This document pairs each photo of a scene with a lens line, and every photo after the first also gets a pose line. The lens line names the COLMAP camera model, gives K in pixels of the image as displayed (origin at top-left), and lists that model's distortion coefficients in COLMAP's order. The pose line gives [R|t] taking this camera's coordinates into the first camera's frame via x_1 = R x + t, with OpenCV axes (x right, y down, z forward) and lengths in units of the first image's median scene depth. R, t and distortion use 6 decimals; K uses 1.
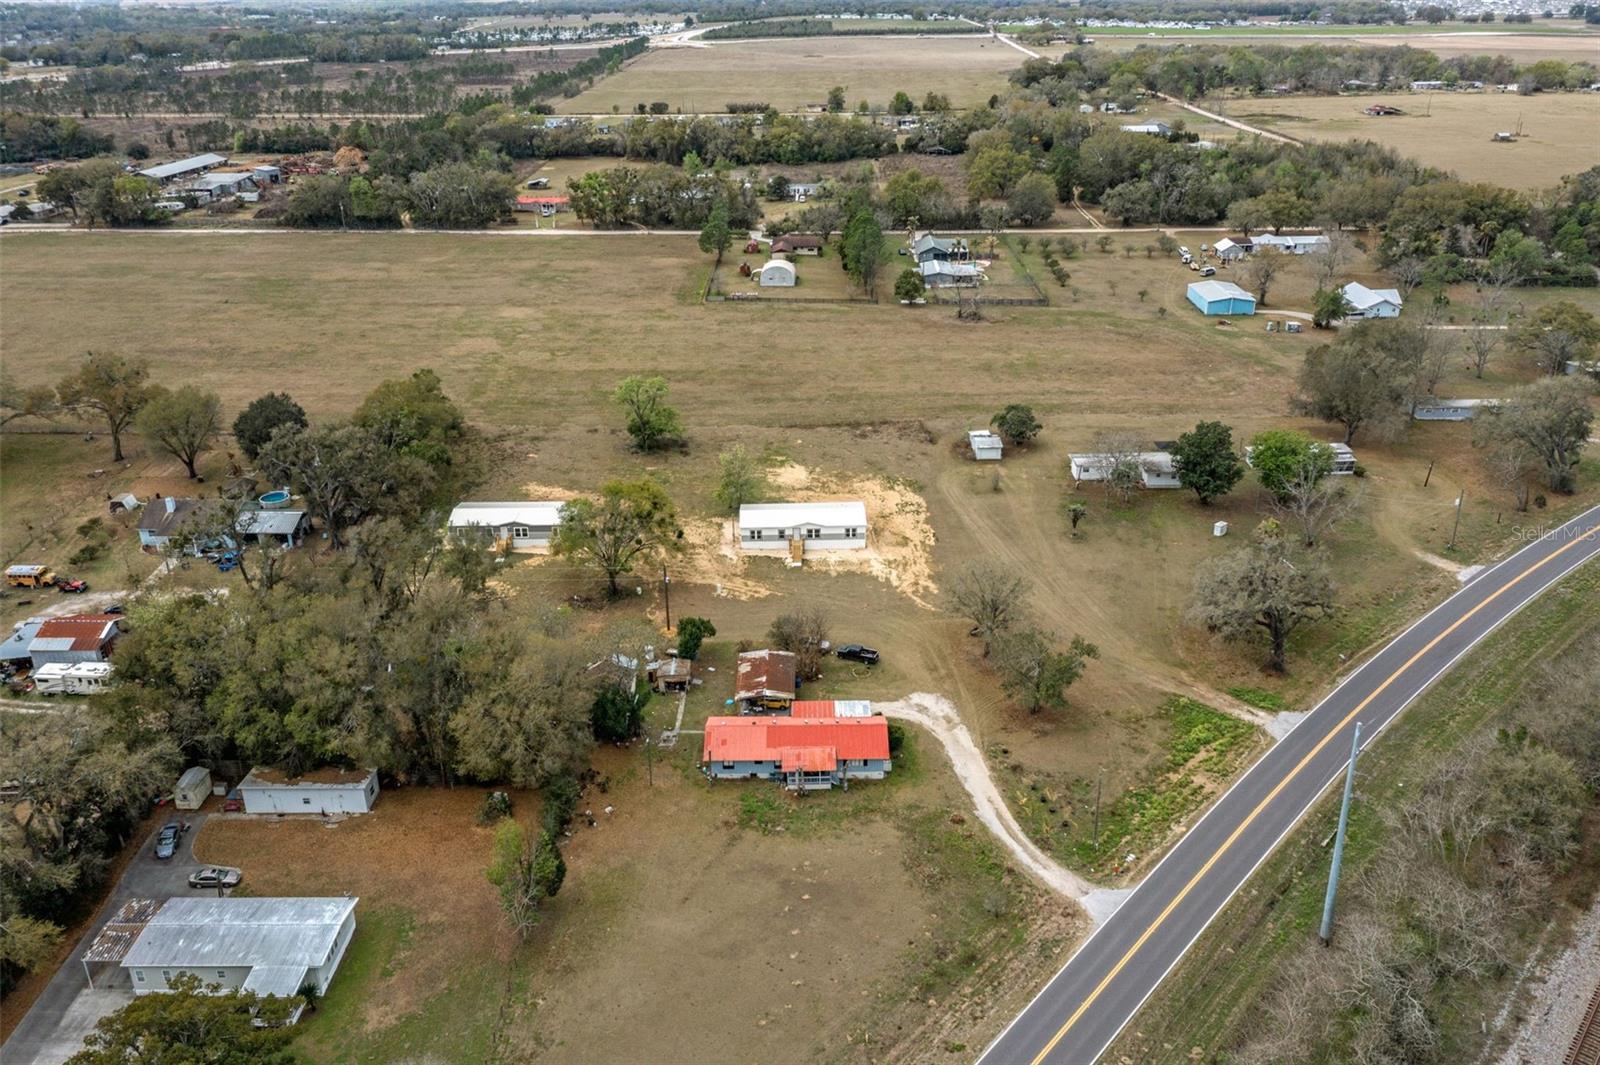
lens RADIAL K [[1270.2, 0, 800.0], [0, 1270.2, 532.5], [0, 0, 1]] dist [-0.001414, 0.033200]
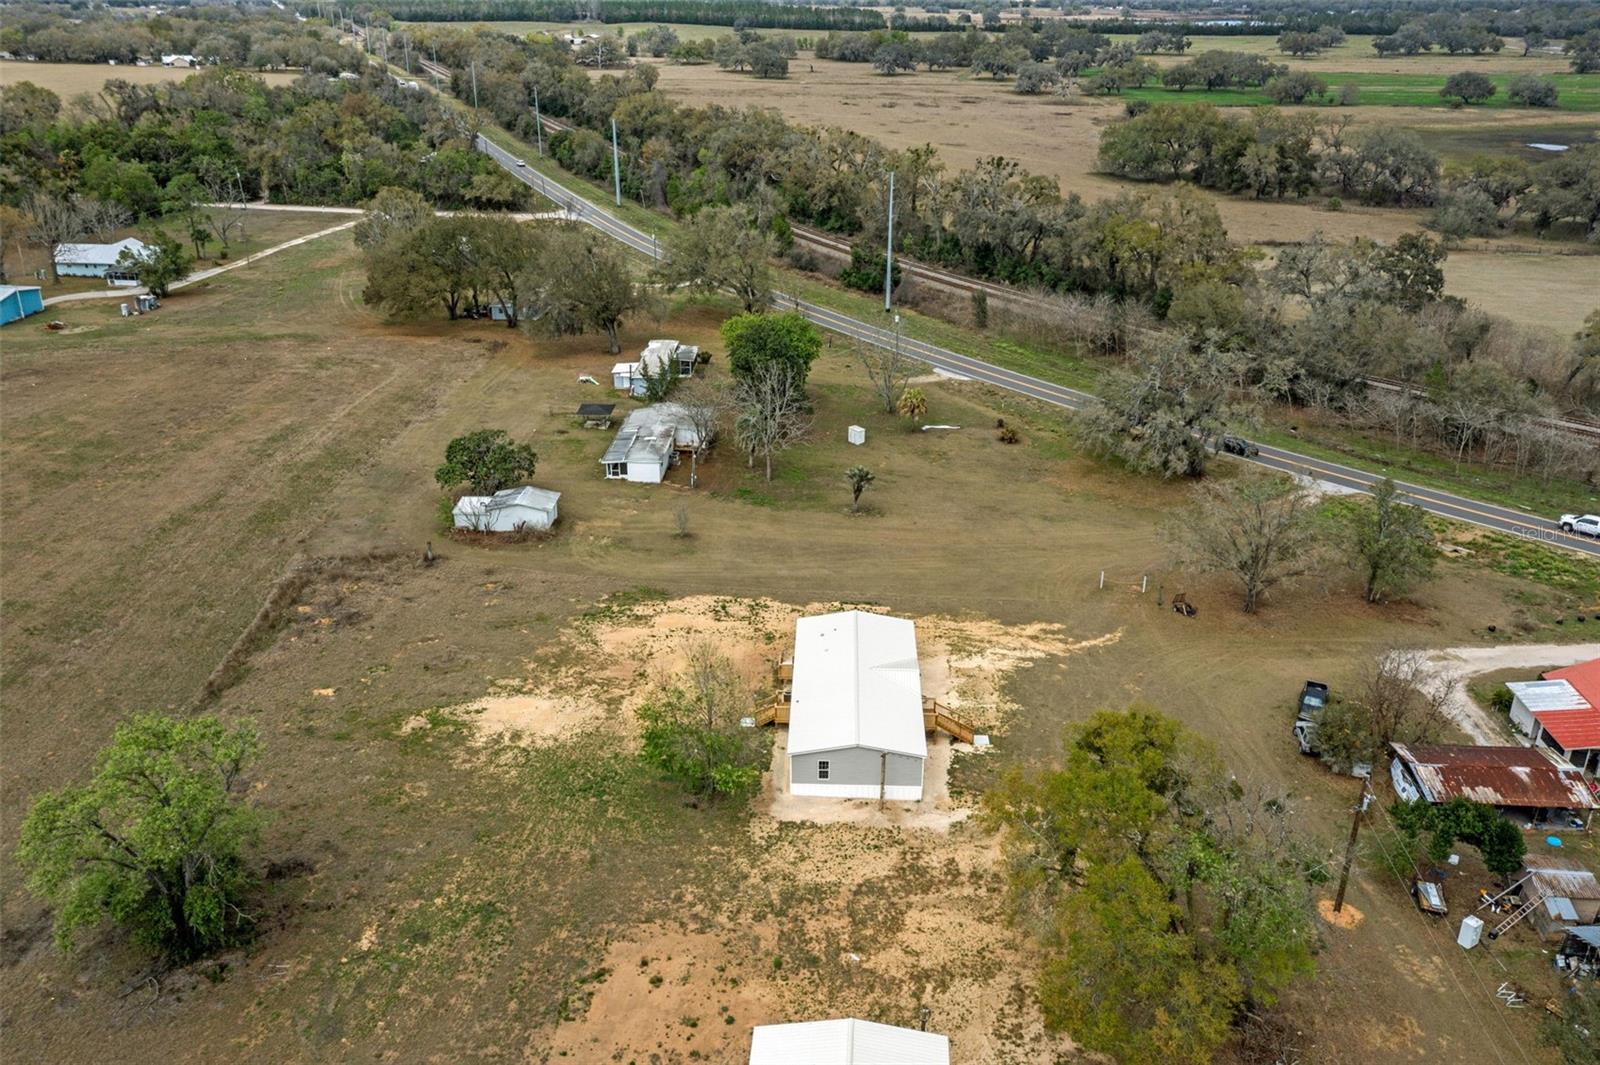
lens RADIAL K [[1270.2, 0, 800.0], [0, 1270.2, 532.5], [0, 0, 1]] dist [-0.001414, 0.033200]
pose [[0.054704, -0.385853, 0.920937, -0.209938], [0.394204, 0.855743, 0.335122, -0.115932], [-0.917394, 0.344704, 0.198917, 0.460949]]
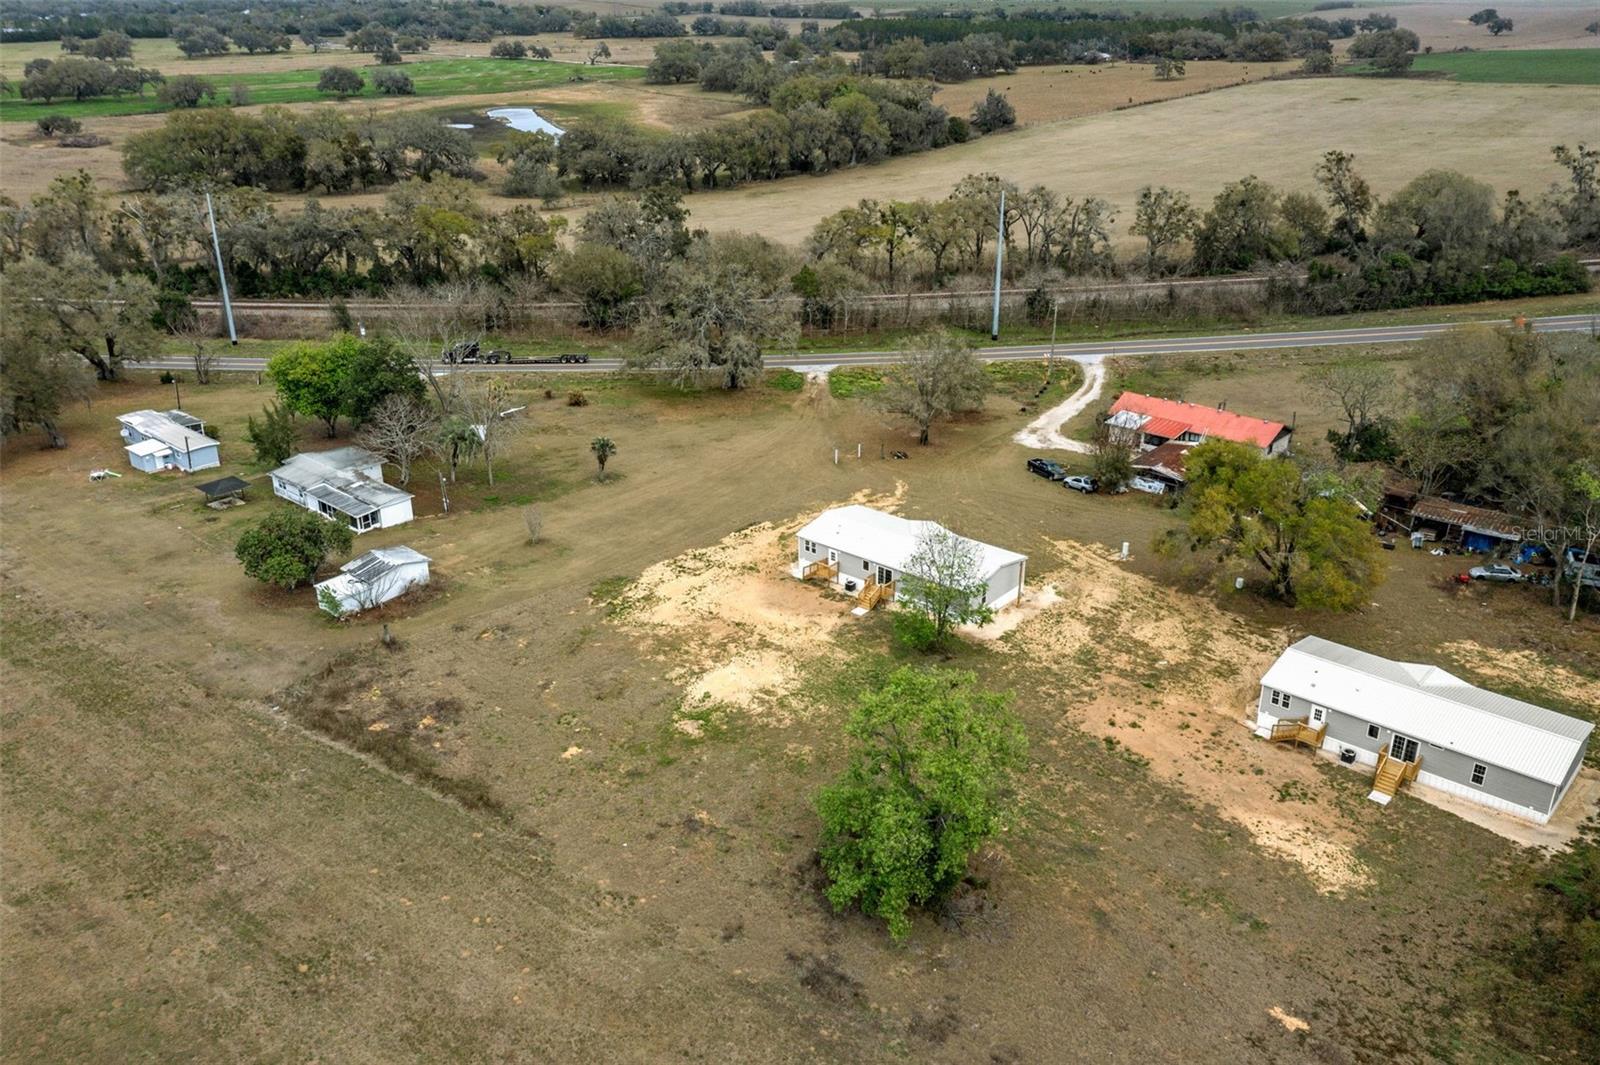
lens RADIAL K [[1258.0, 0, 805.4], [0, 1258.0, 537.7], [0, 0, 1]] dist [0.005267, 0.012977]
pose [[-0.751259, -0.250196, 0.610747, -0.161113], [0.279293, 0.717915, 0.637647, -0.204287], [-0.598001, 0.649615, -0.469462, 0.661250]]
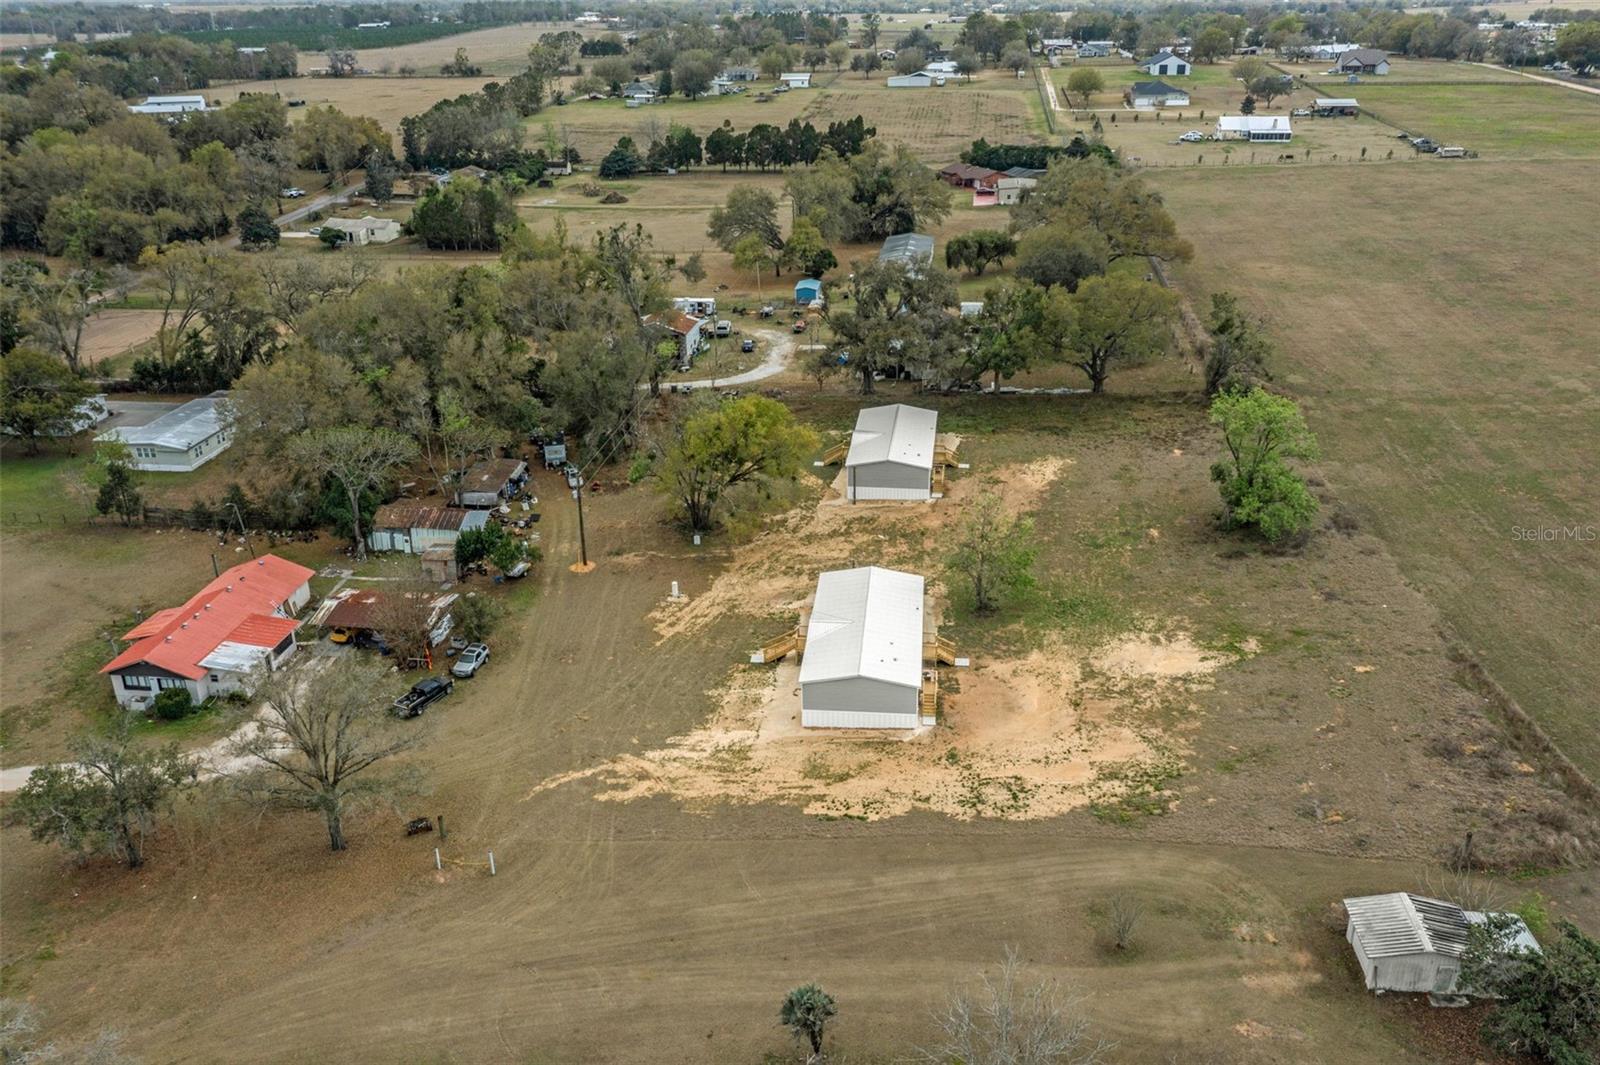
lens RADIAL K [[1270.2, 0, 800.0], [0, 1270.2, 532.5], [0, 0, 1]] dist [-0.001414, 0.033200]
pose [[-0.121197, 0.413511, -0.902397, 0.239005], [-0.383929, 0.818817, 0.426776, -0.133678], [0.915374, 0.398180, 0.059520, 0.471745]]
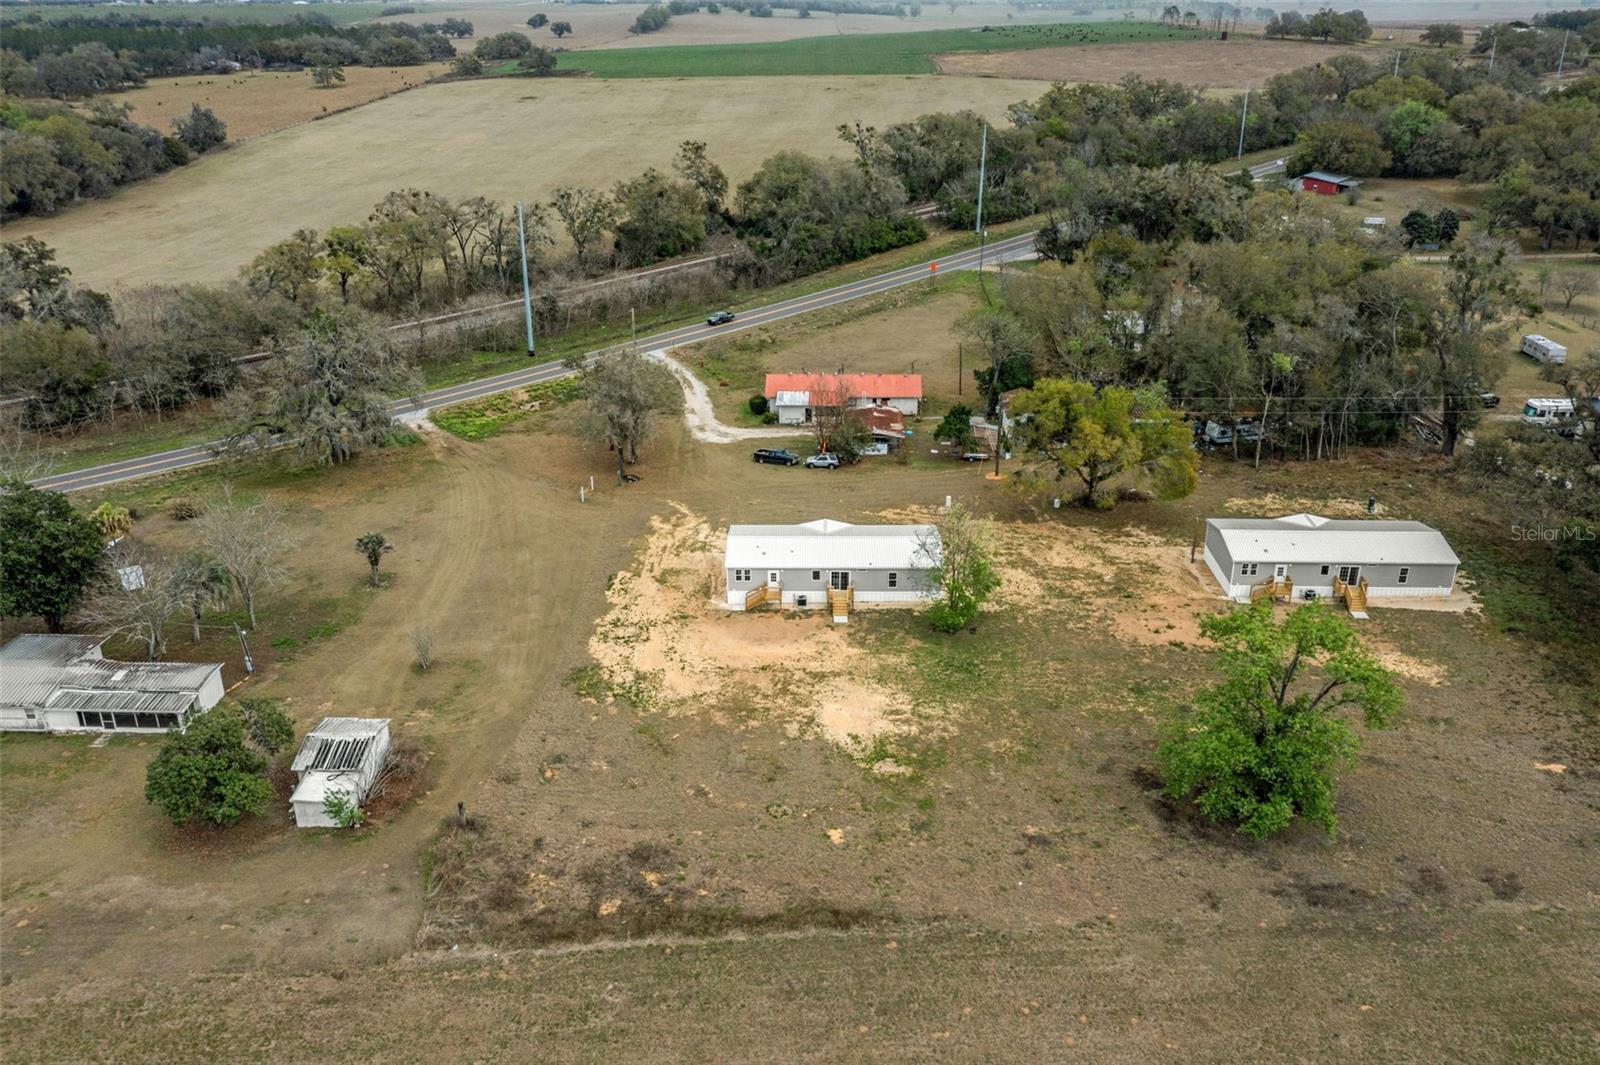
lens RADIAL K [[1258.0, 0, 805.4], [0, 1258.0, 537.7], [0, 0, 1]] dist [0.005267, 0.012977]
pose [[-0.999438, 0.003239, 0.033375, -0.002200], [0.026770, 0.676435, 0.736016, -0.226297], [-0.020192, 0.736495, -0.676141, 0.707455]]
